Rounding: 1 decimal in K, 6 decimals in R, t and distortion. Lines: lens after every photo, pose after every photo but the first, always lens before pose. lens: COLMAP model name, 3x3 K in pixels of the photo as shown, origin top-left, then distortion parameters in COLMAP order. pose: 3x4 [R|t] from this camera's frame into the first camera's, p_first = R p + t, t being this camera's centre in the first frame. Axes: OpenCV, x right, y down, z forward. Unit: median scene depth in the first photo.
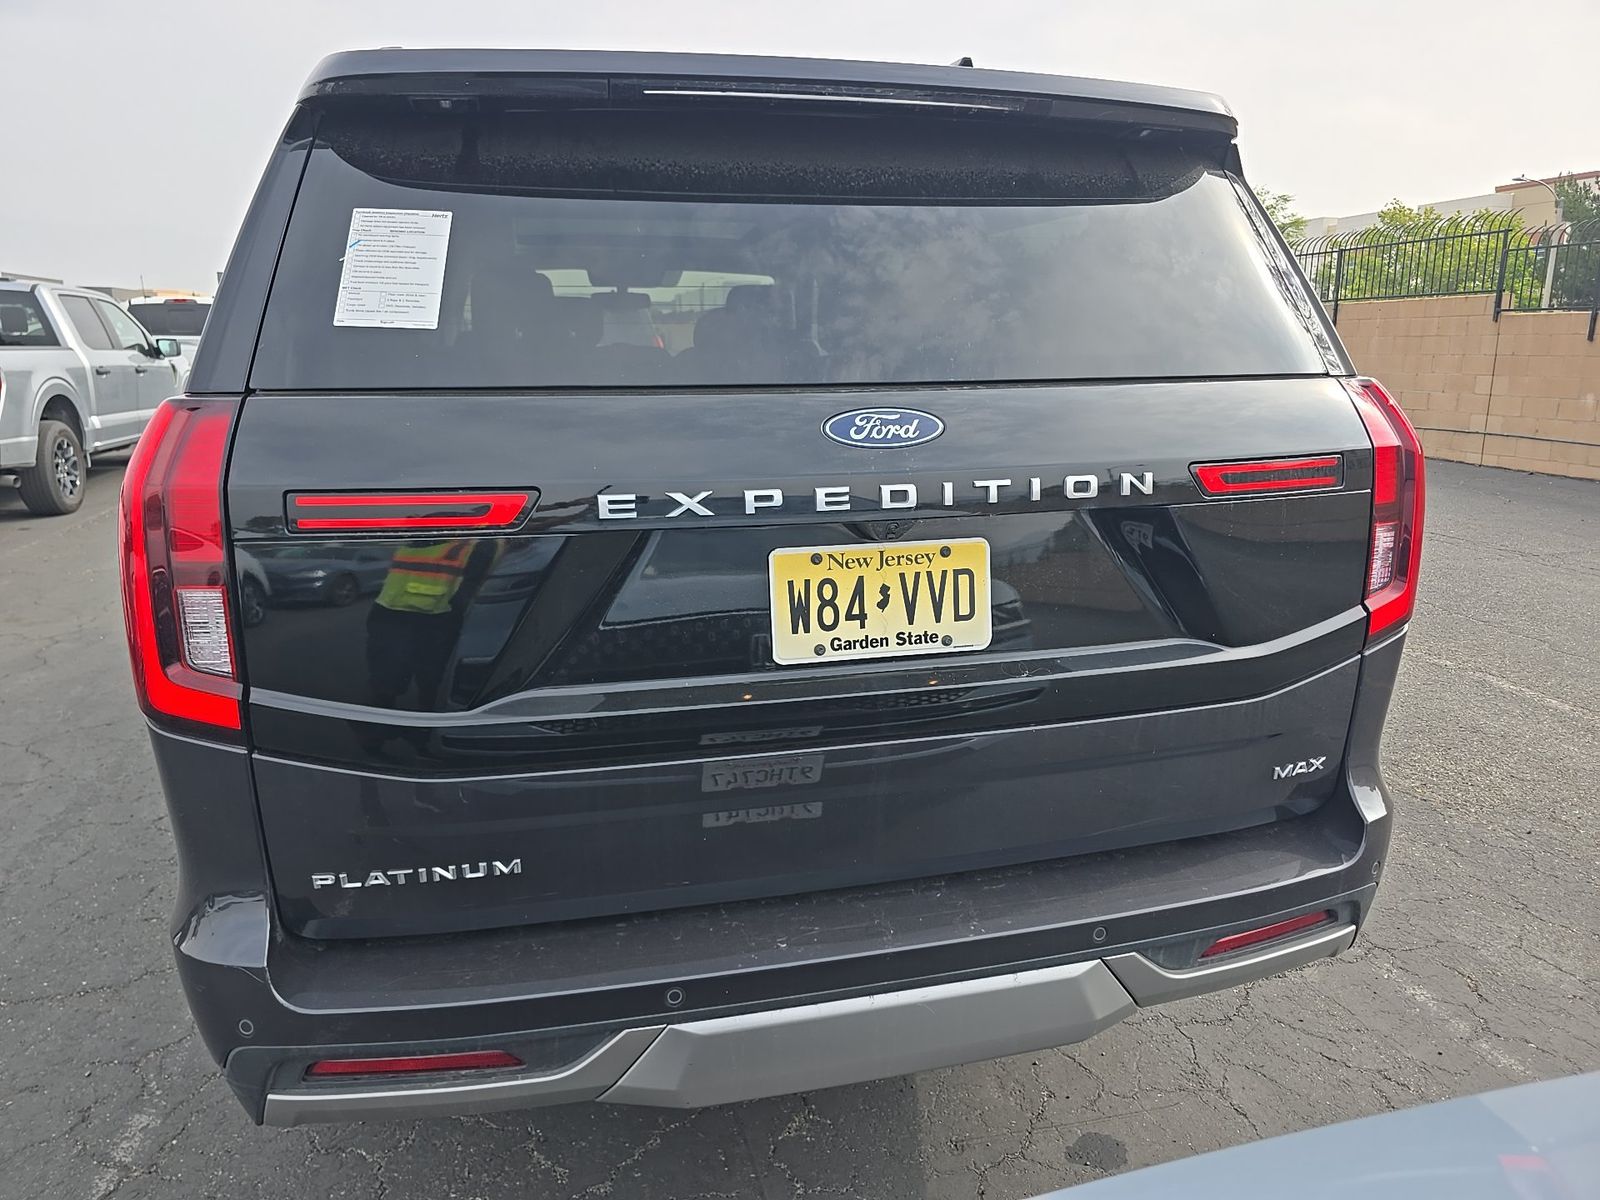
lens RADIAL K [[1027.6, 0, 800.0], [0, 1027.6, 600.0], [0, 0, 1]] dist [0.027361, -0.000210]
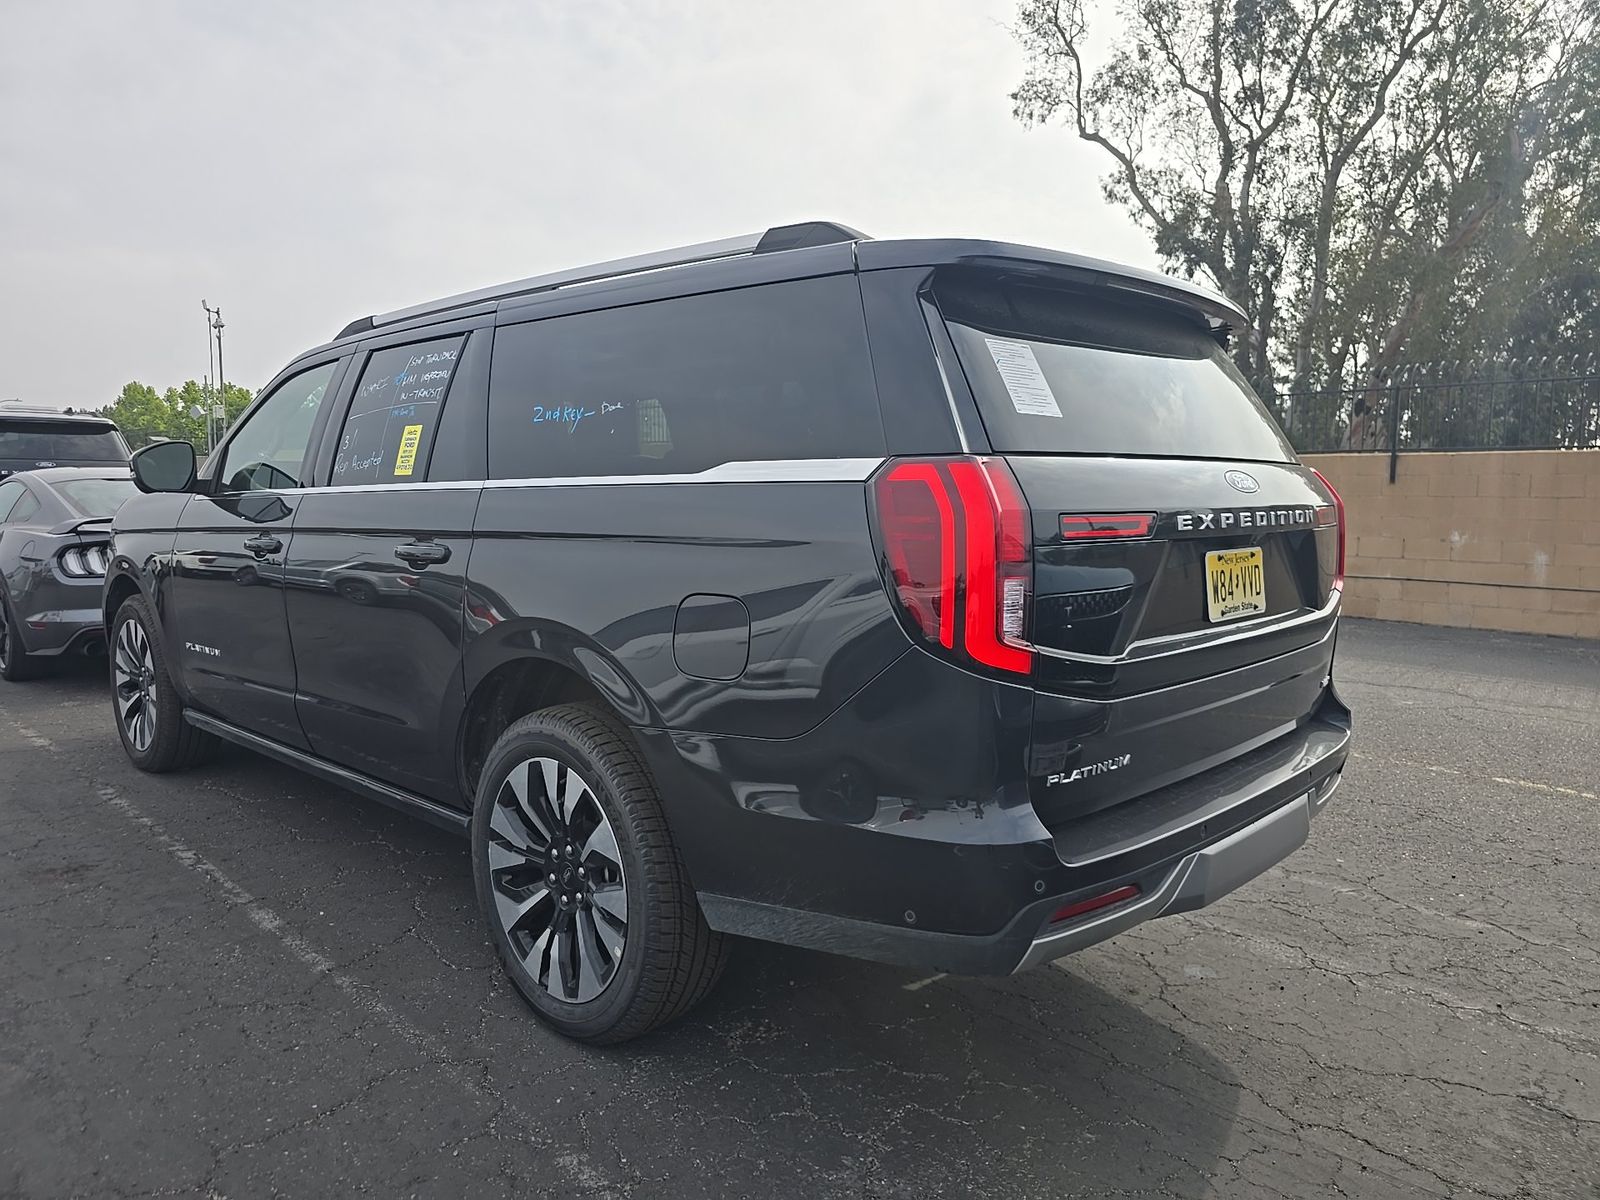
lens RADIAL K [[1027.6, 0, 800.0], [0, 1027.6, 600.0], [0, 0, 1]] dist [0.027361, -0.000210]
pose [[0.855926, -0.044362, 0.515193, -1.483068], [0.108464, 0.989551, -0.094992, 0.117097], [-0.505596, 0.137187, 0.851794, -0.093879]]
